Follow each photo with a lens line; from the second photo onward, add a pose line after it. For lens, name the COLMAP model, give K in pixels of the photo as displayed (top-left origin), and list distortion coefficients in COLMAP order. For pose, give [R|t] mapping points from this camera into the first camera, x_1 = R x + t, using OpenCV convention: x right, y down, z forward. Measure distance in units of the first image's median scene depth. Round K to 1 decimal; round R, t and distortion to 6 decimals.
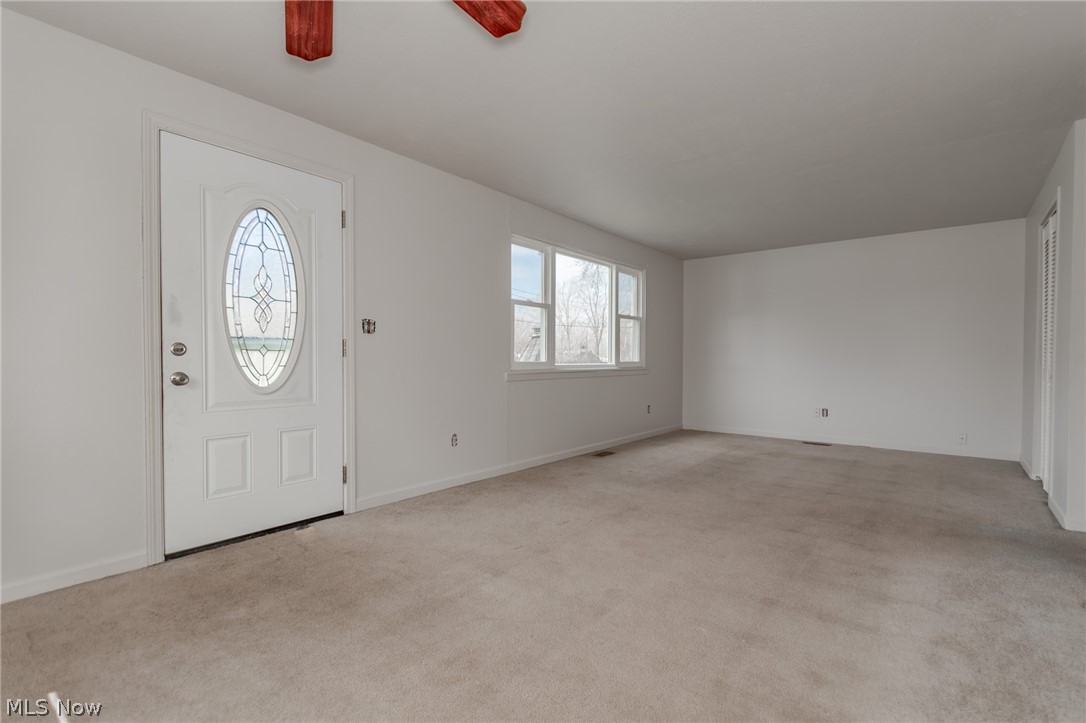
lens RADIAL K [[510.9, 0, 543.0], [0, 510.9, 361.5], [0, 0, 1]] dist [0.029880, 0.000072]
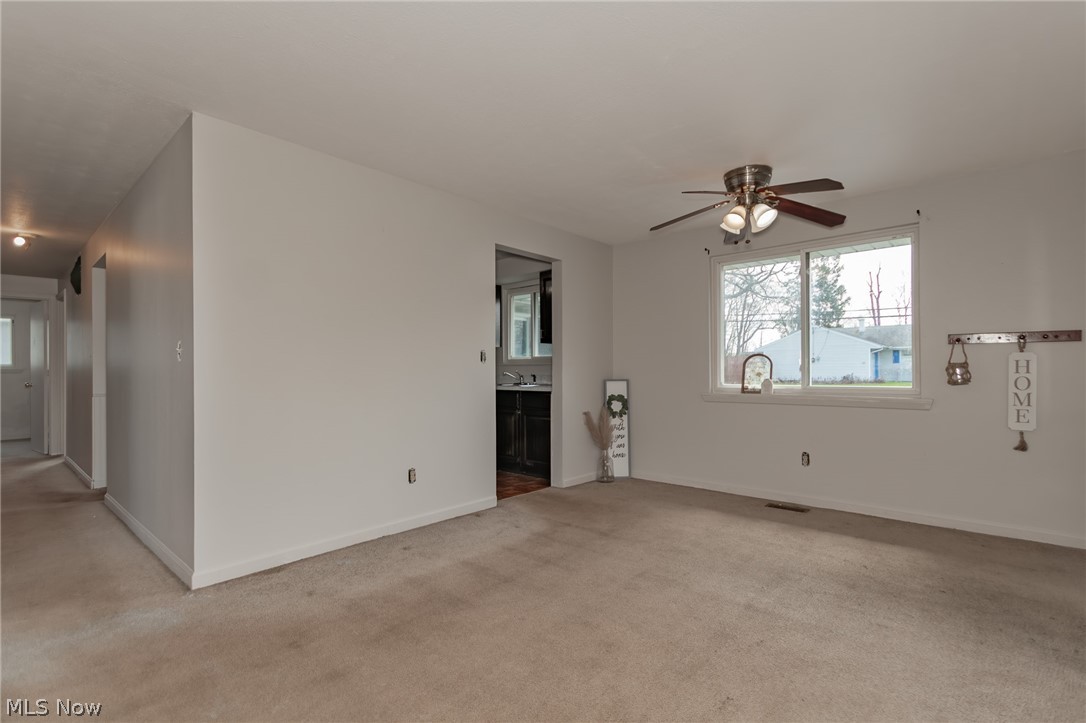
lens RADIAL K [[501.9, 0, 543.7], [0, 501.9, 366.9], [0, 0, 1]] dist [0.001673, 0.000012]
pose [[-0.998298, -0.003637, 0.058205, 0.202392], [-0.003699, 0.999993, -0.000962, -0.030565], [-0.058201, -0.001176, -0.998304, 1.608716]]
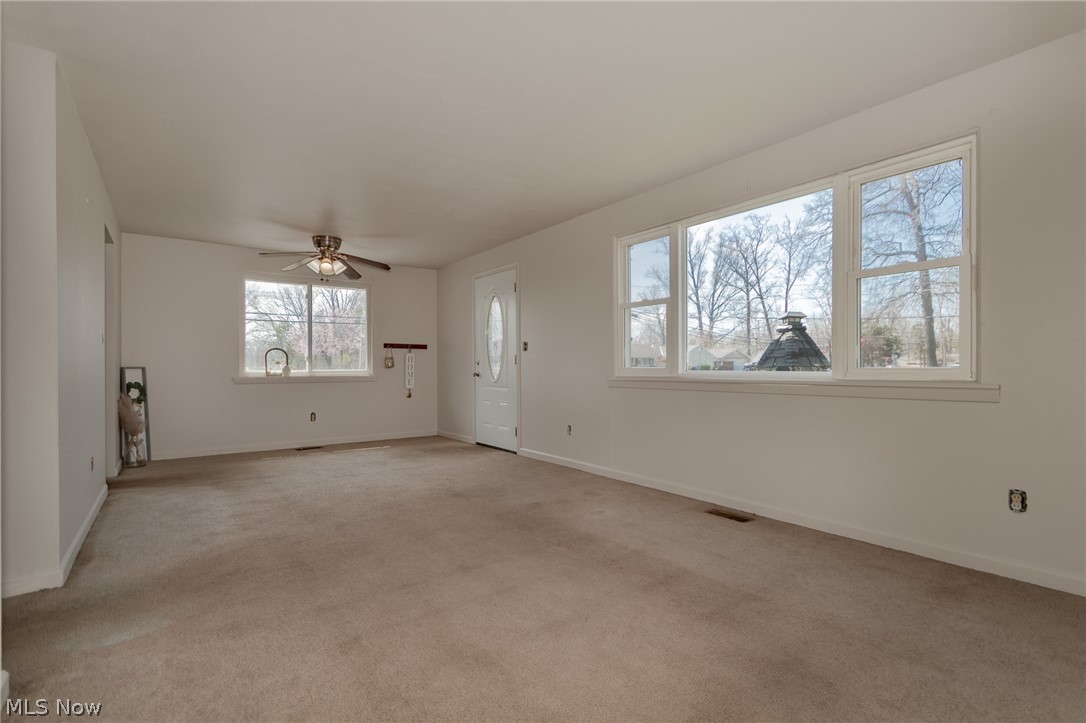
lens RADIAL K [[501.9, 0, 543.7], [0, 501.9, 366.9], [0, 0, 1]] dist [0.001673, 0.000012]
pose [[-0.252873, -0.008950, -0.967458, 1.403068], [-0.008245, 0.999941, -0.007095, 0.010170], [0.967464, 0.006183, -0.252932, 1.699058]]
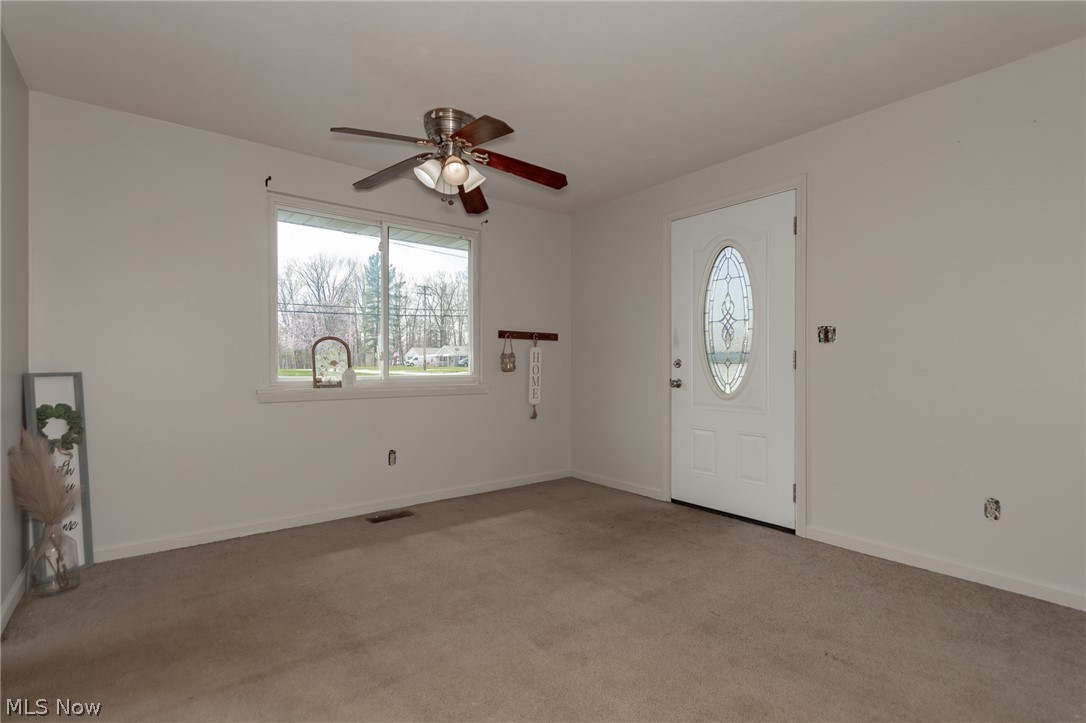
lens RADIAL K [[511.4, 0, 552.7], [0, 511.4, 364.2], [0, 0, 1]] dist [-0.001996, -0.000377]
pose [[-0.216050, -0.006915, -0.976358, 0.707493], [-0.011079, 0.999928, -0.004630, -0.009568], [0.976319, 0.009816, -0.216111, 0.849677]]
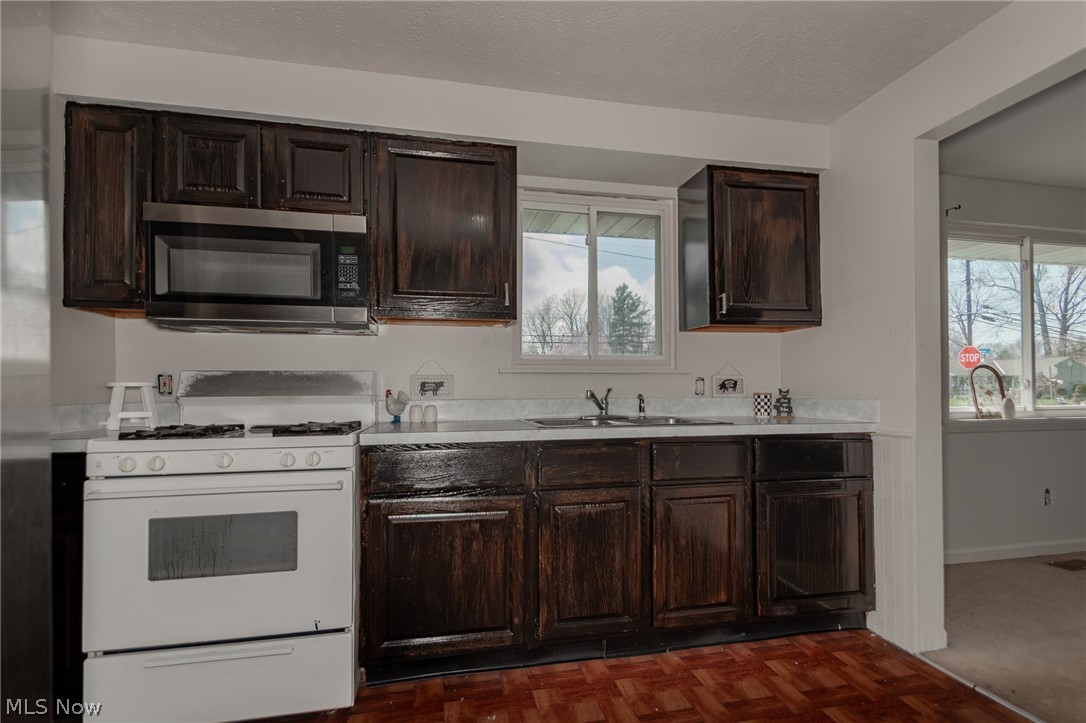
lens RADIAL K [[513.2, 0, 542.2], [0, 513.2, 388.8], [0, 0, 1]] dist [-0.000085, -0.000114]
pose [[-0.630643, -0.007344, -0.776039, 1.154254], [-0.008667, 0.999960, -0.002420, -0.009547], [0.776025, 0.005200, -0.630681, 0.043560]]
